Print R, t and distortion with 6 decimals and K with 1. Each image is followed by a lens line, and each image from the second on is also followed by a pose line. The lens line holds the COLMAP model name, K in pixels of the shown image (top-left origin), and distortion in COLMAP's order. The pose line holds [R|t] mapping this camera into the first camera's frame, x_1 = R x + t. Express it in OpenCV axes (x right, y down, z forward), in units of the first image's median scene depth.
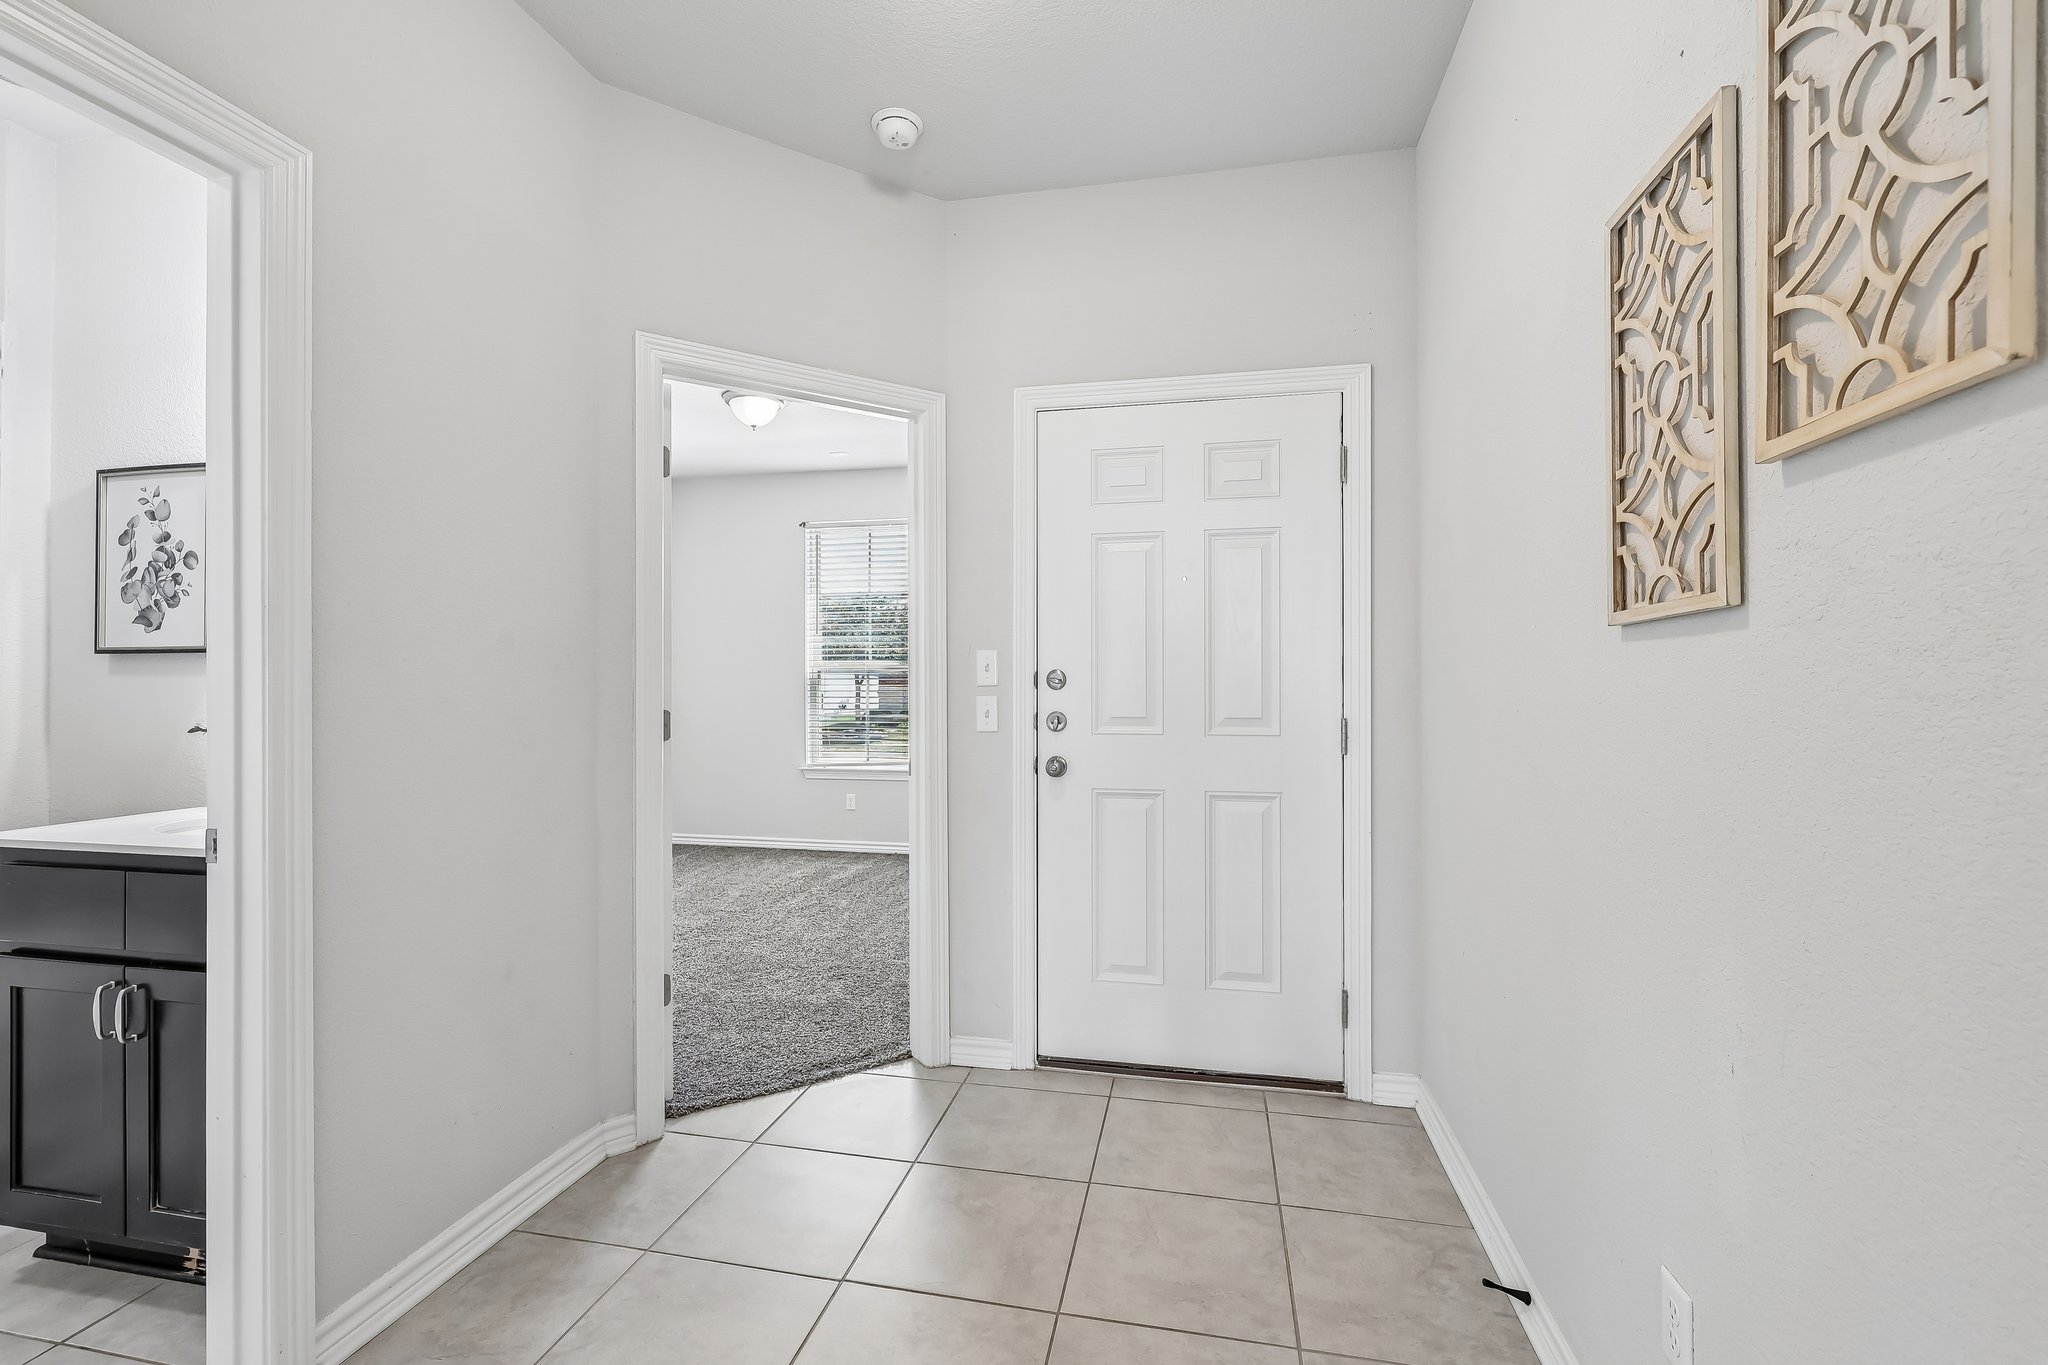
lens RADIAL K [[872.2, 0, 1018.0], [0, 872.2, 686.6], [0, 0, 1]] dist [0.000475, 0.001187]
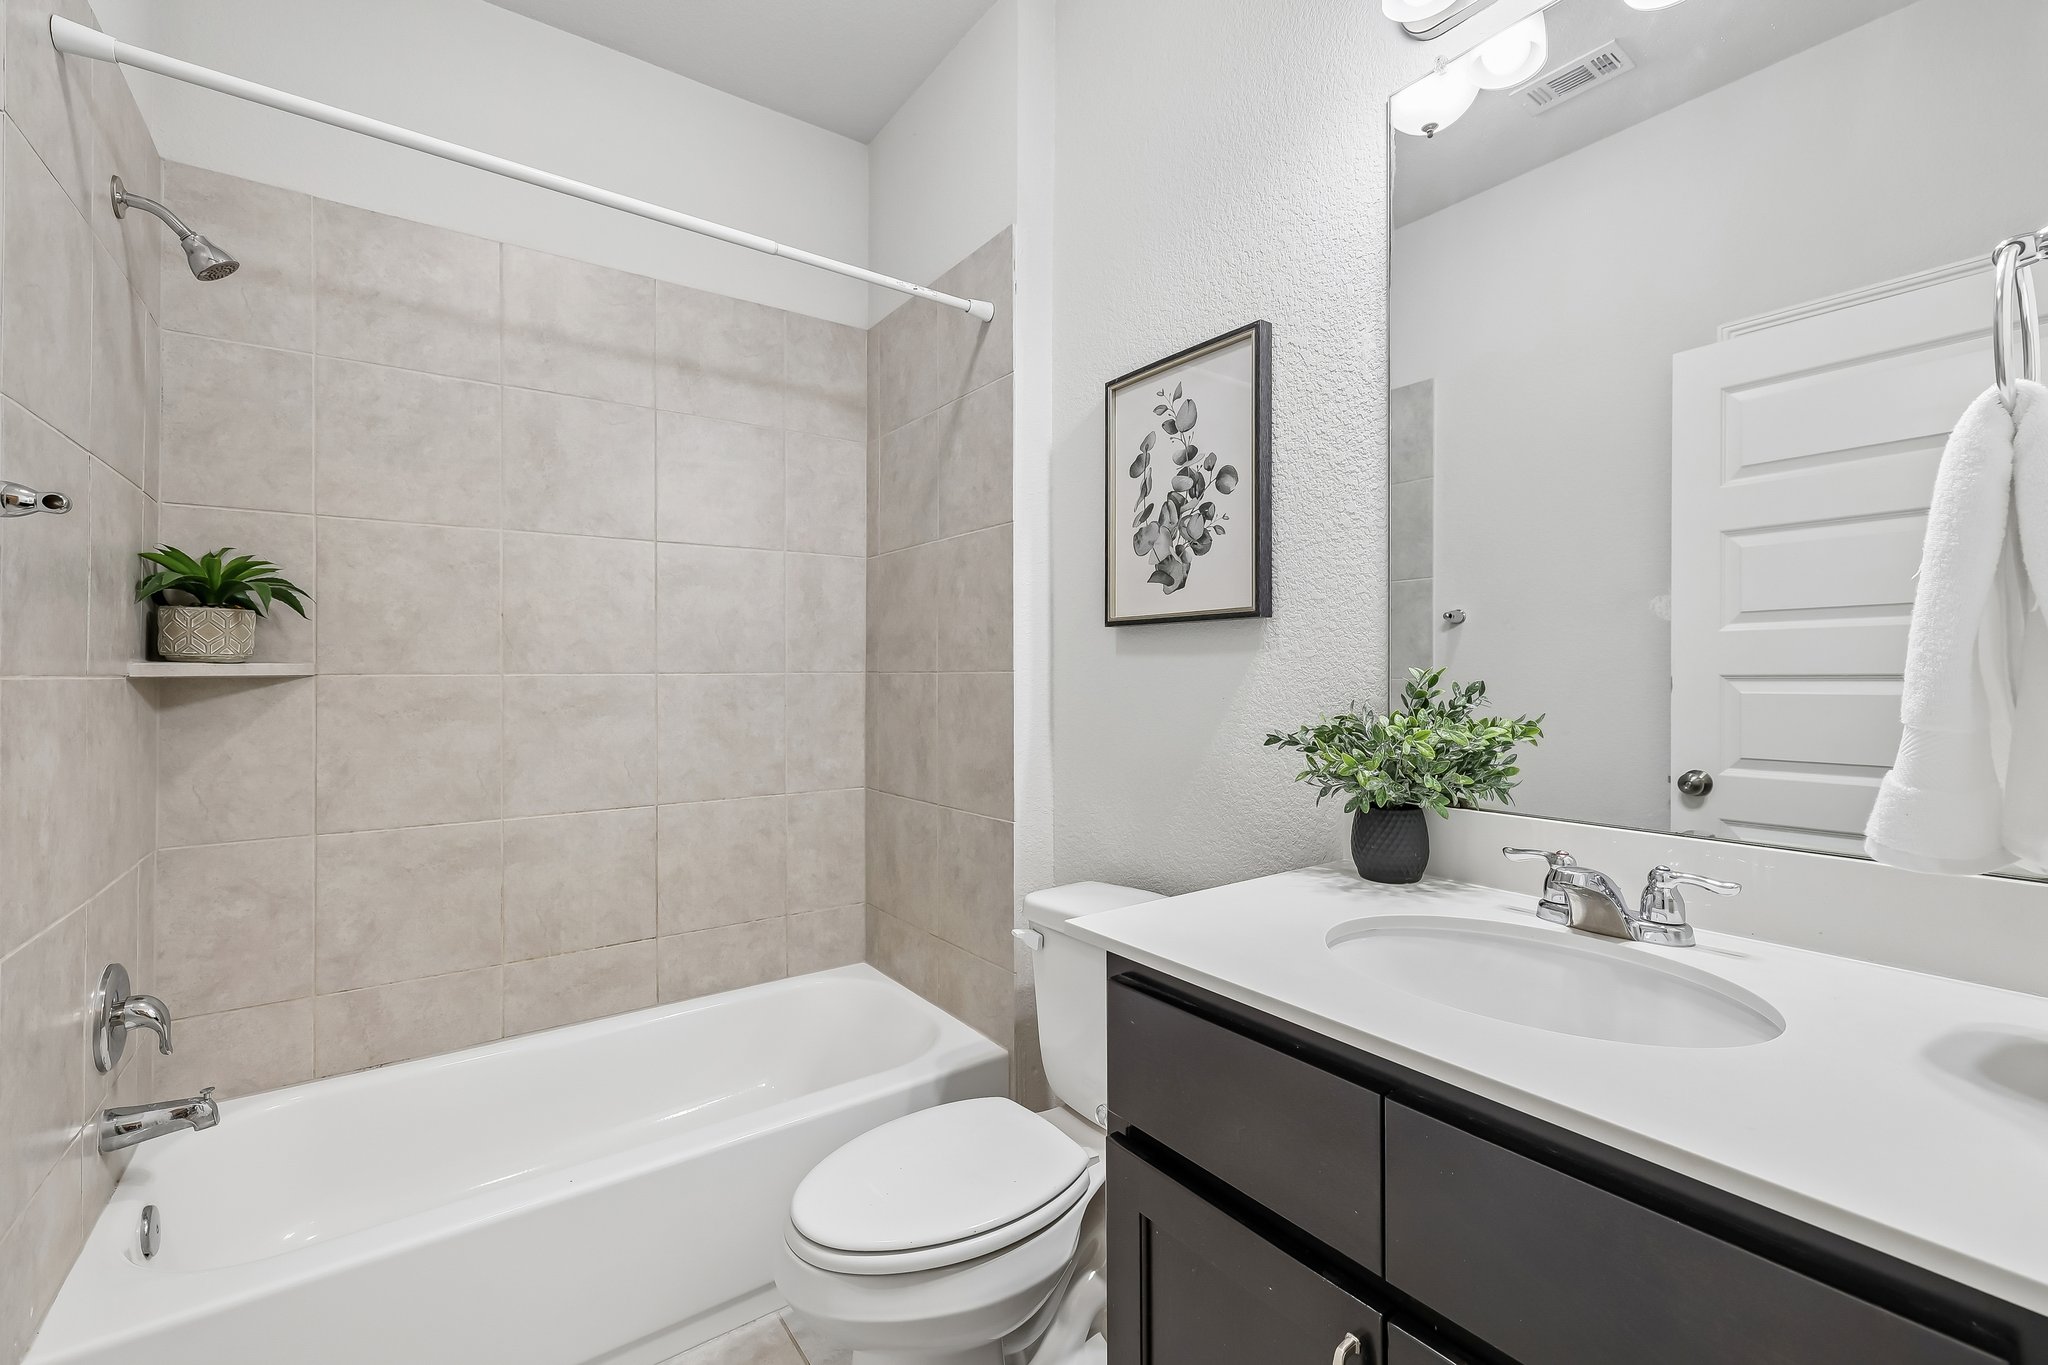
lens RADIAL K [[872.2, 0, 1028.5], [0, 872.2, 677.0], [0, 0, 1]] dist [0.000475, 0.001187]
pose [[0.747418, 0.001169, -0.664353, -0.609612], [0.002057, 0.999990, 0.004074, 0.002250], [0.664351, -0.004411, 0.747408, 0.397046]]
